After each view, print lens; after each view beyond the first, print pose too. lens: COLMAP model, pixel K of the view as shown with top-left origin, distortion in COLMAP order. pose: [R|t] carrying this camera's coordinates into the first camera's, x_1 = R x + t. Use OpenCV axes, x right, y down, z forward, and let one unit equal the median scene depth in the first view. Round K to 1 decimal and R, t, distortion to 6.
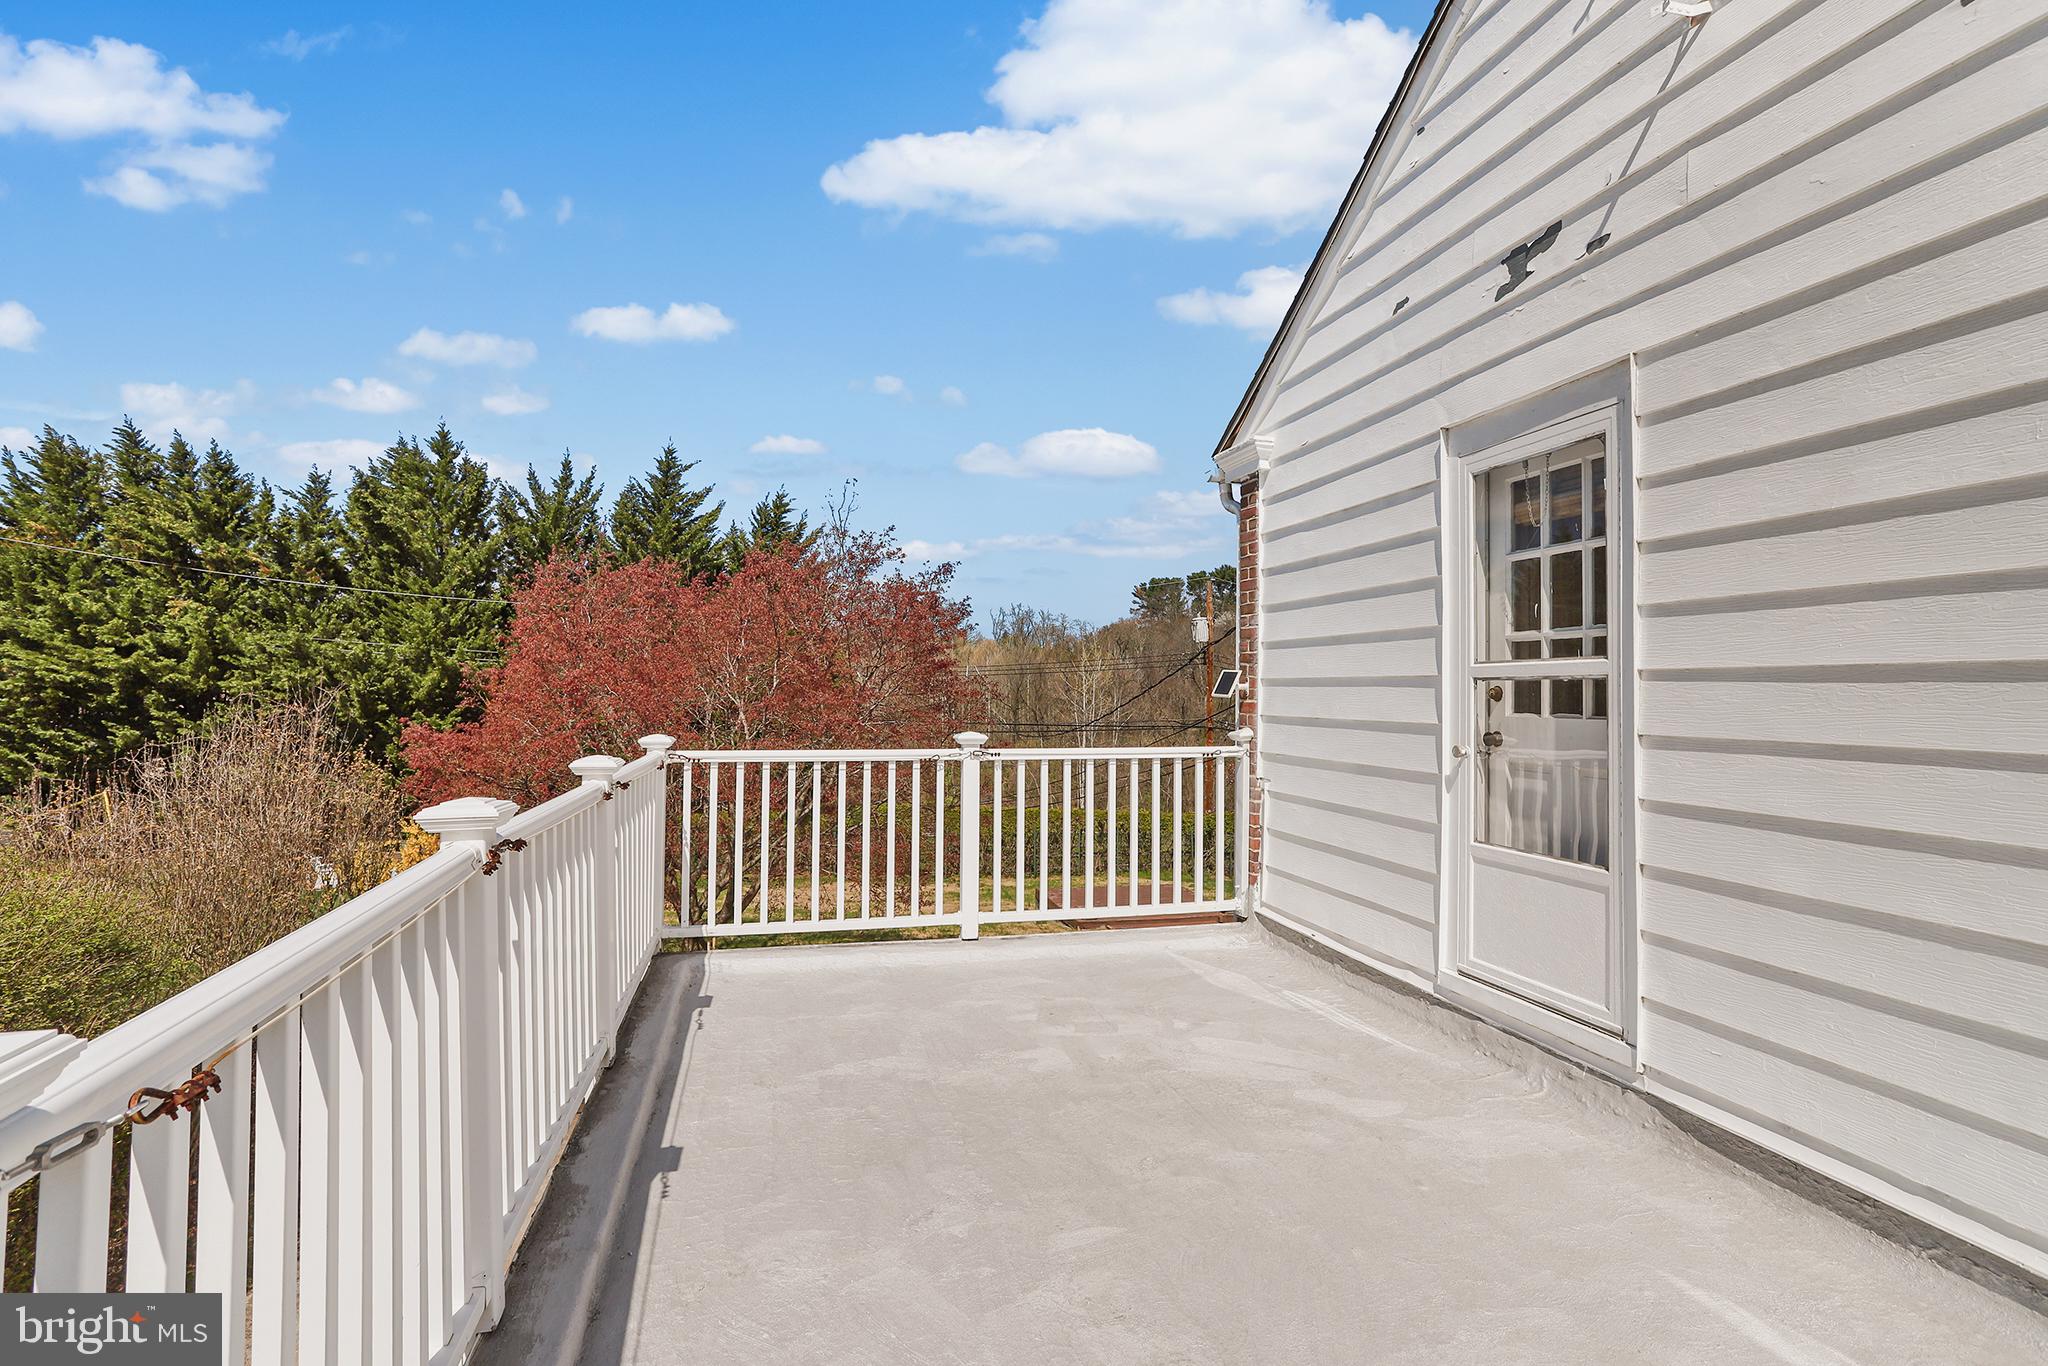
lens RADIAL K [[1035.0, 0, 1024.0], [0, 1035.0, 683.0], [0, 0, 1]] dist [0.000793, 0.000047]
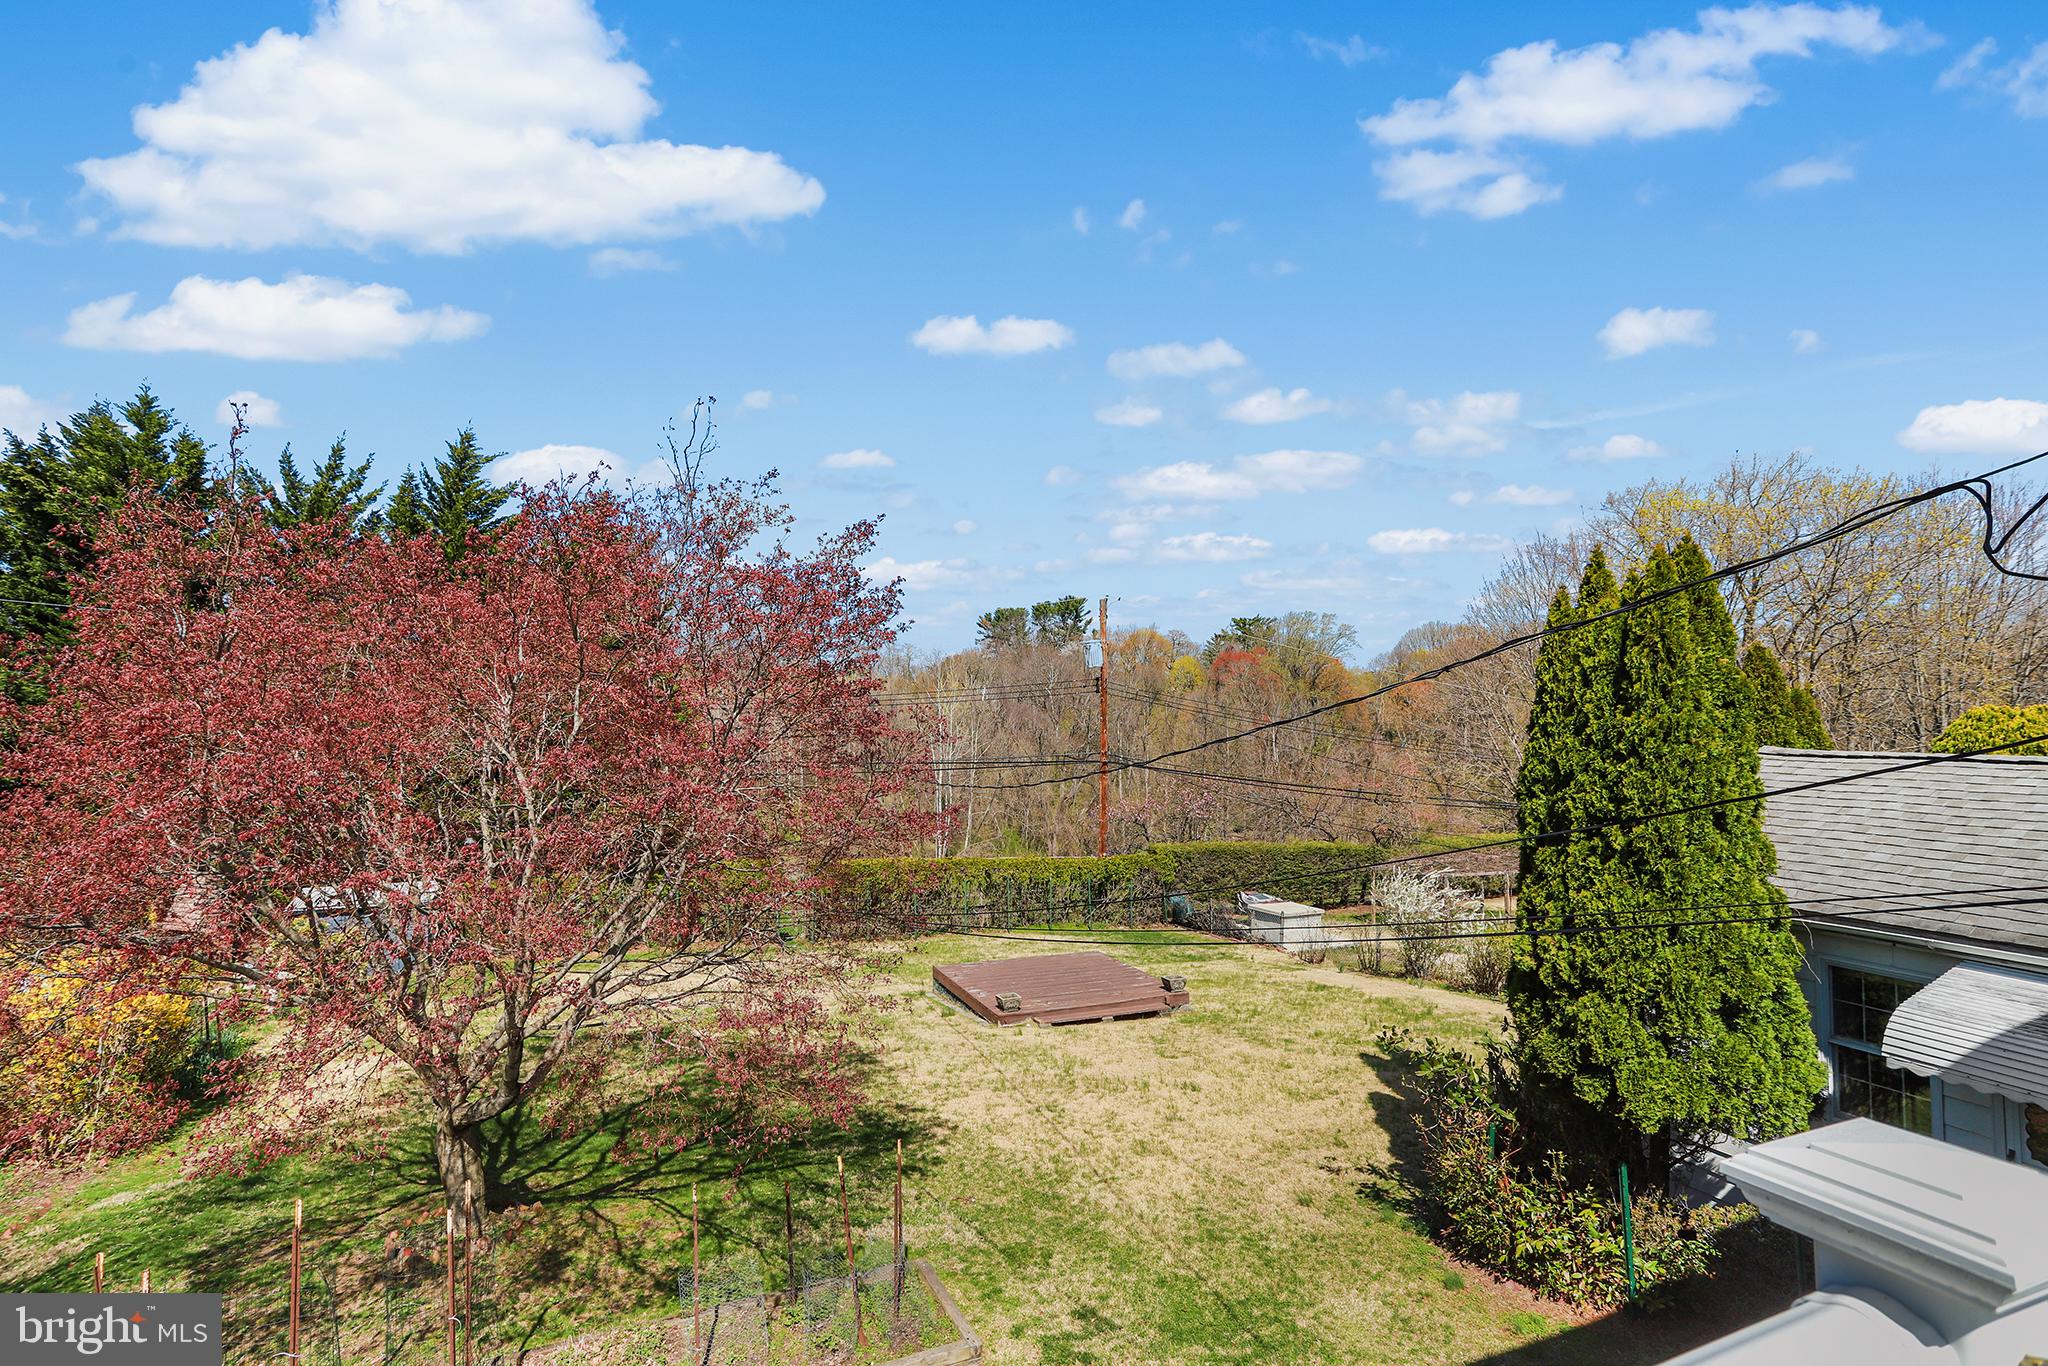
lens RADIAL K [[1034.6, 0, 1017.2], [0, 1034.6, 719.6], [0, 0, 1]] dist [-0.001978, 0.000141]
pose [[0.990390, -0.014445, 0.137550, -0.033173], [0.013570, 0.999881, 0.007297, -0.000349], [-0.137639, -0.005360, 0.990468, 0.169096]]
